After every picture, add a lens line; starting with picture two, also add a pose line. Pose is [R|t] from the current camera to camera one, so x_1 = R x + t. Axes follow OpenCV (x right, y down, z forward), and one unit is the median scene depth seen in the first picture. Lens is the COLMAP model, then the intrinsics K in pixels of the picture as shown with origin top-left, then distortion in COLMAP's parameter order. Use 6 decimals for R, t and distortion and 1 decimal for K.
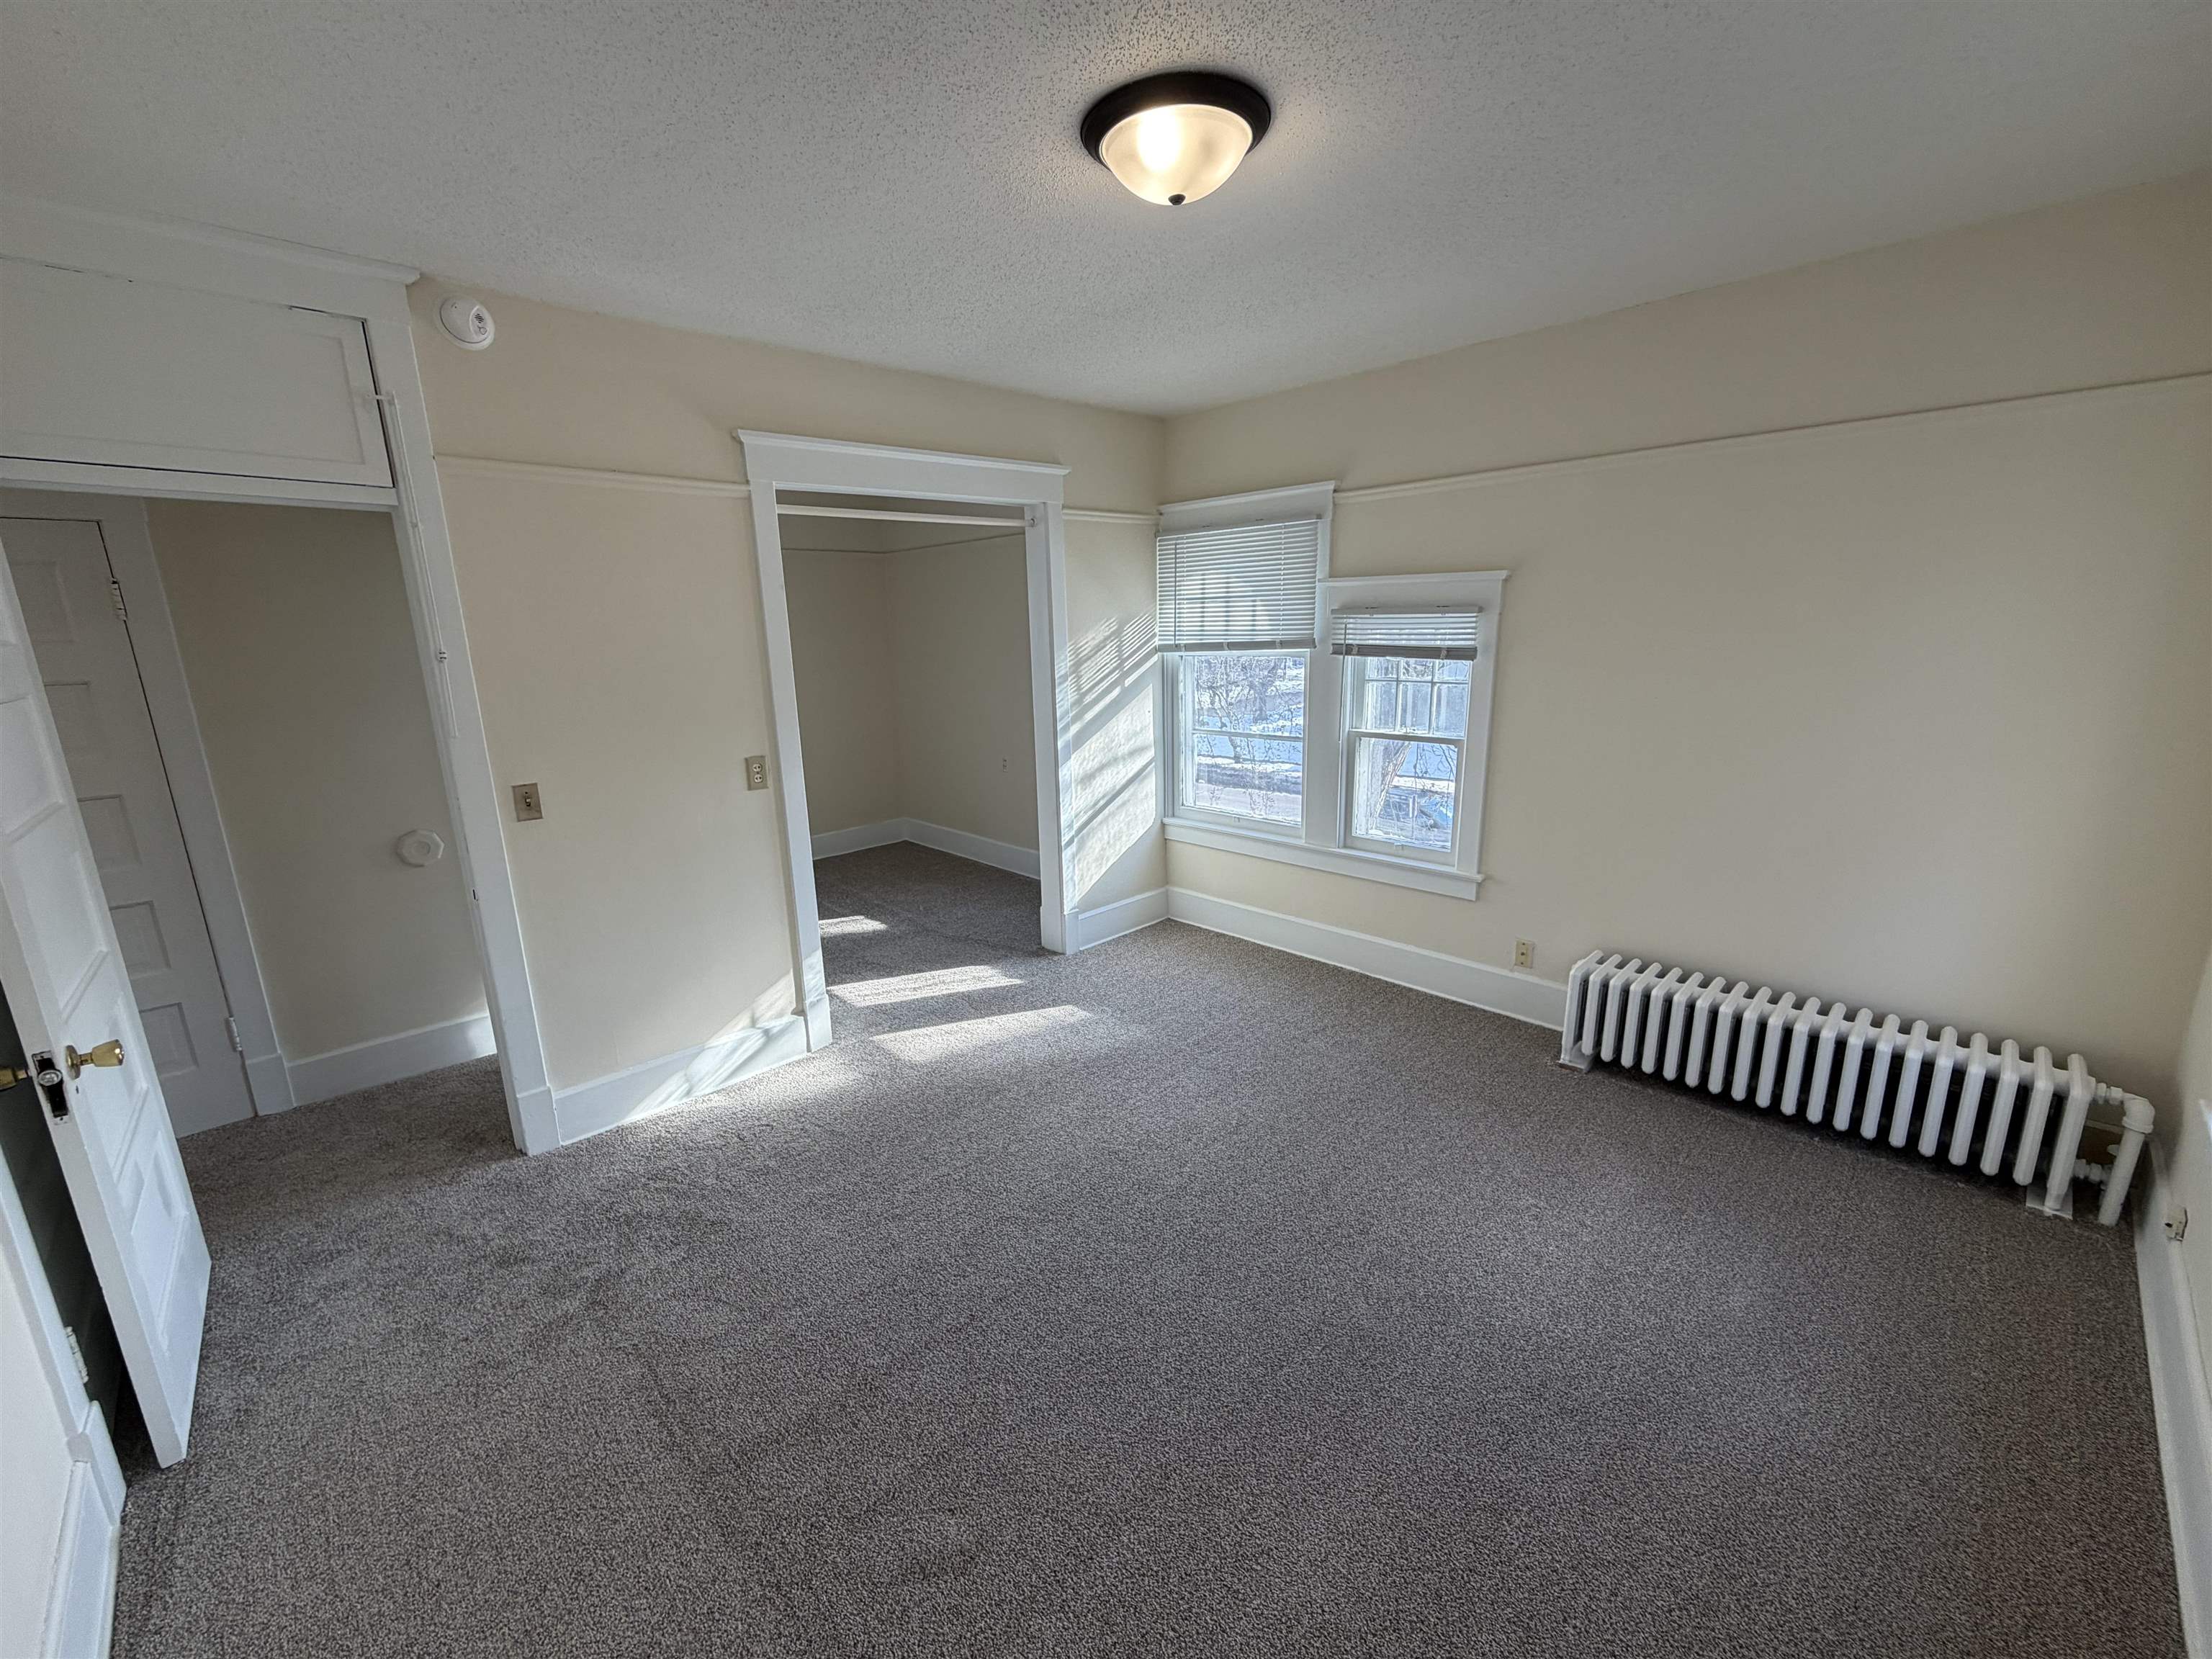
lens RADIAL K [[893.7, 0, 1113.7], [0, 893.7, 826.9], [0, 0, 1]] dist [-0.000177, -0.000367]
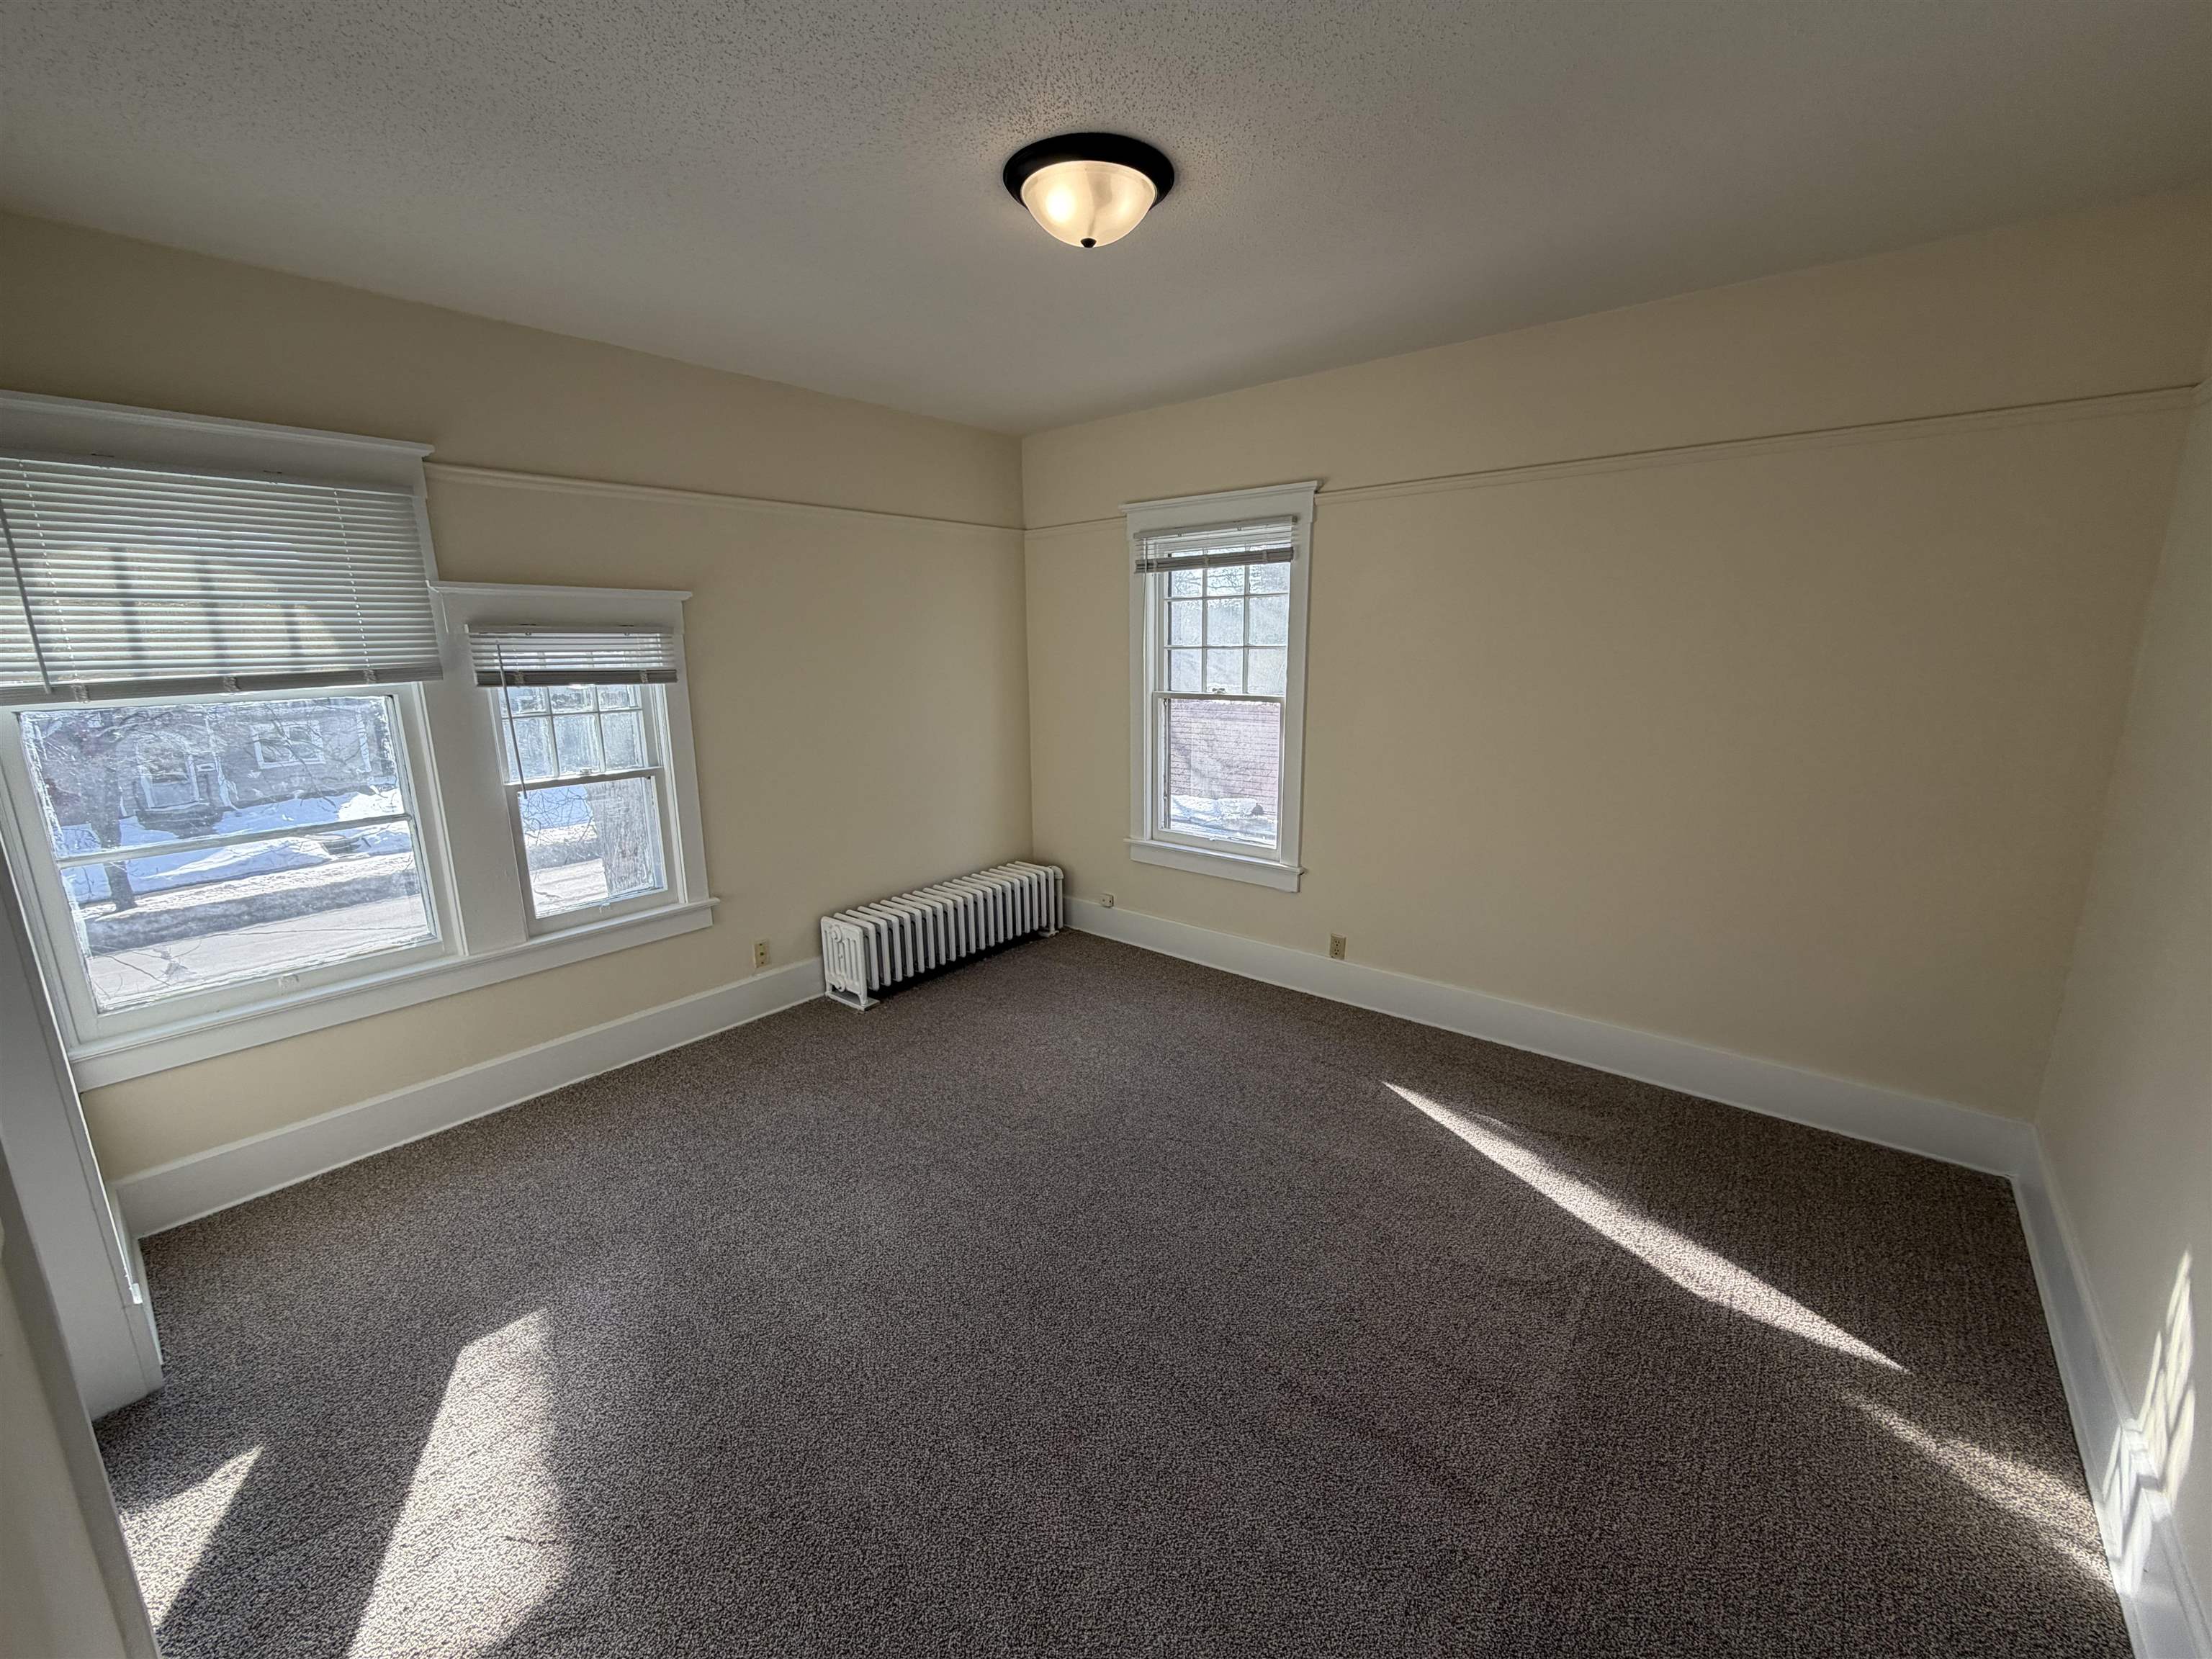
lens RADIAL K [[893.7, 0, 1098.1], [0, 893.7, 824.6], [0, 0, 1]] dist [-0.000177, -0.000367]
pose [[-0.099463, -0.184746, 0.977740, -0.542509], [0.233362, 0.950877, 0.203410, -0.116220], [-0.967290, 0.248399, -0.051464, 0.577845]]
